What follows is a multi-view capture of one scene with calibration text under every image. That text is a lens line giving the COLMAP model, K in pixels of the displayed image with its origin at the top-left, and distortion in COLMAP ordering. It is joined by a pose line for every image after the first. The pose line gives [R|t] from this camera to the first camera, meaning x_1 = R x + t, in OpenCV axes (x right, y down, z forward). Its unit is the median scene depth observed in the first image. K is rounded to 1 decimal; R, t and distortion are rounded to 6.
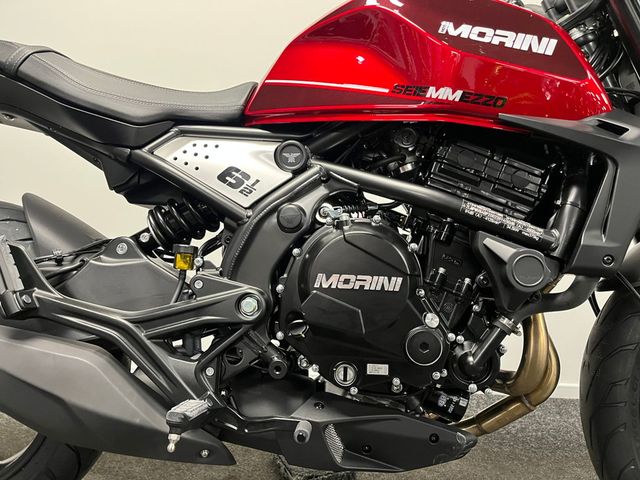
lens RADIAL K [[480.5, 0, 320.0], [0, 480.5, 240.0], [0, 0, 1]] dist [0.045752, -0.008148]
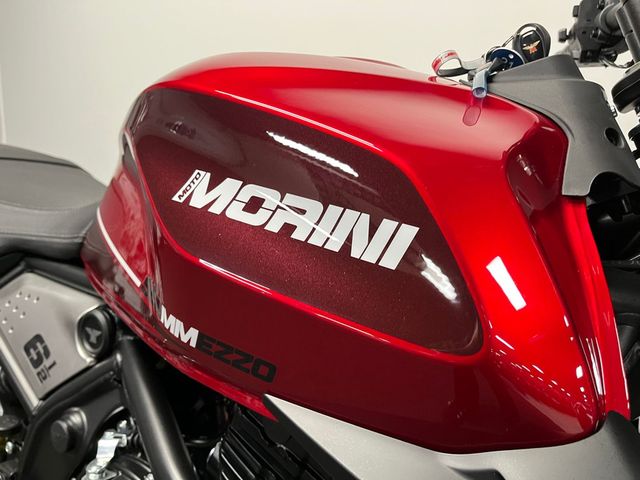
lens RADIAL K [[490.6, 0, 318.0], [0, 490.6, 225.4], [0, 0, 1]] dist [0.048272, -0.003971]
pose [[0.860713, 0.077182, -0.503207, 0.572095], [-0.032518, 0.994757, 0.096955, -0.418057], [0.508052, -0.067087, 0.858710, 0.591432]]
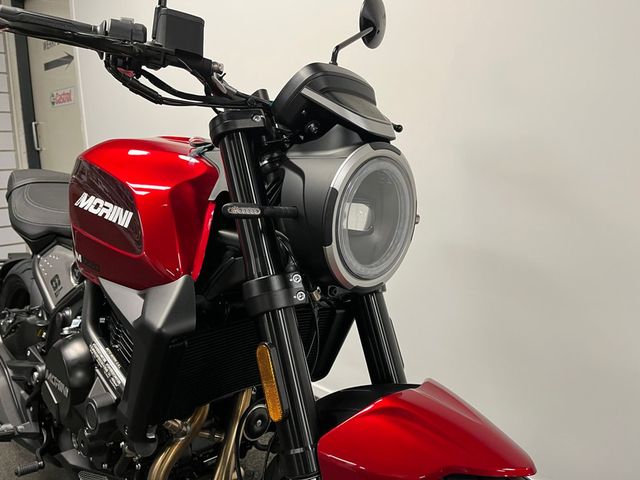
lens RADIAL K [[508.4, 0, 319.3], [0, 508.4, 212.6], [0, 0, 1]] dist [0.082069, -0.002147]
pose [[0.745177, 0.047537, -0.665170, 1.471369], [0.004316, 0.997091, 0.076094, -0.465437], [0.666853, -0.059574, 0.742804, 0.392231]]
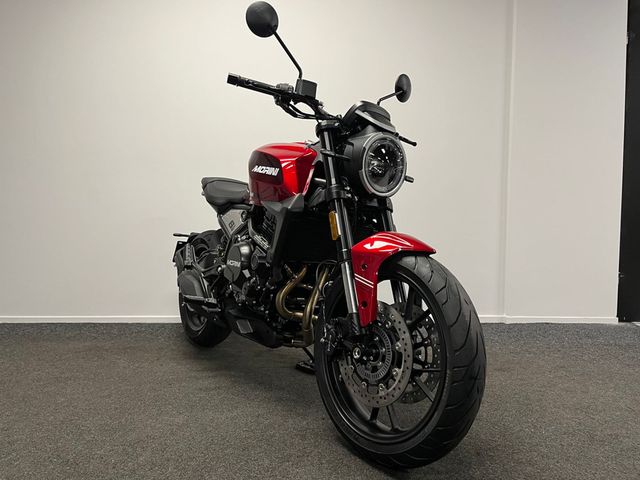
lens RADIAL K [[480.5, 0, 320.0], [0, 480.5, 240.0], [0, 0, 1]] dist [0.045752, -0.008148]
pose [[0.604371, 0.017410, -0.796513, 2.381114], [-0.050430, 0.998592, -0.016437, -0.020815], [0.795105, 0.050102, 0.604398, -0.263583]]
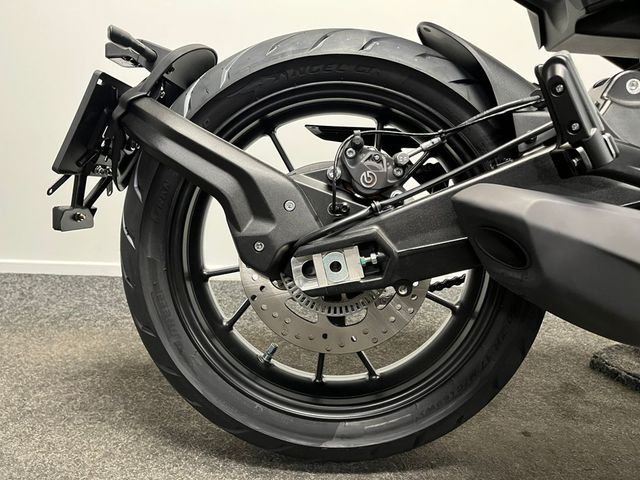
lens RADIAL K [[480.5, 0, 320.0], [0, 480.5, 240.0], [0, 0, 1]] dist [0.045752, -0.008148]
pose [[0.999842, -0.010395, 0.014393, -0.948721], [0.008009, 0.987585, 0.156883, 0.131663], [-0.015845, -0.156743, 0.987512, 0.266298]]
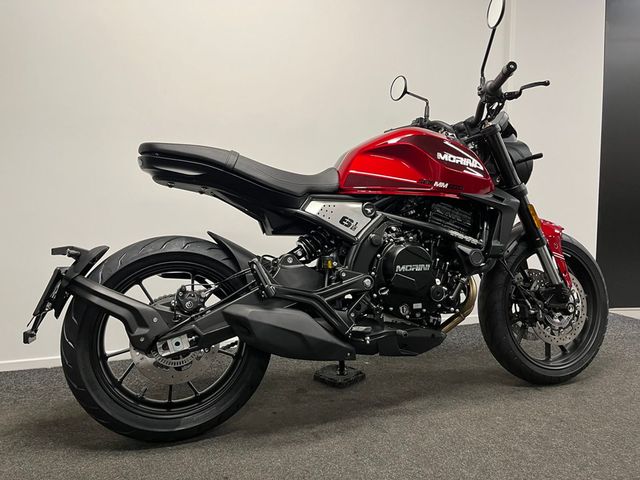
lens RADIAL K [[480.5, 0, 320.0], [0, 480.5, 240.0], [0, 0, 1]] dist [0.045752, -0.008148]
pose [[0.924433, -0.058032, 0.376902, -1.078945], [0.049170, 0.998242, 0.033099, -0.128475], [-0.378160, -0.012065, 0.925661, -0.860856]]
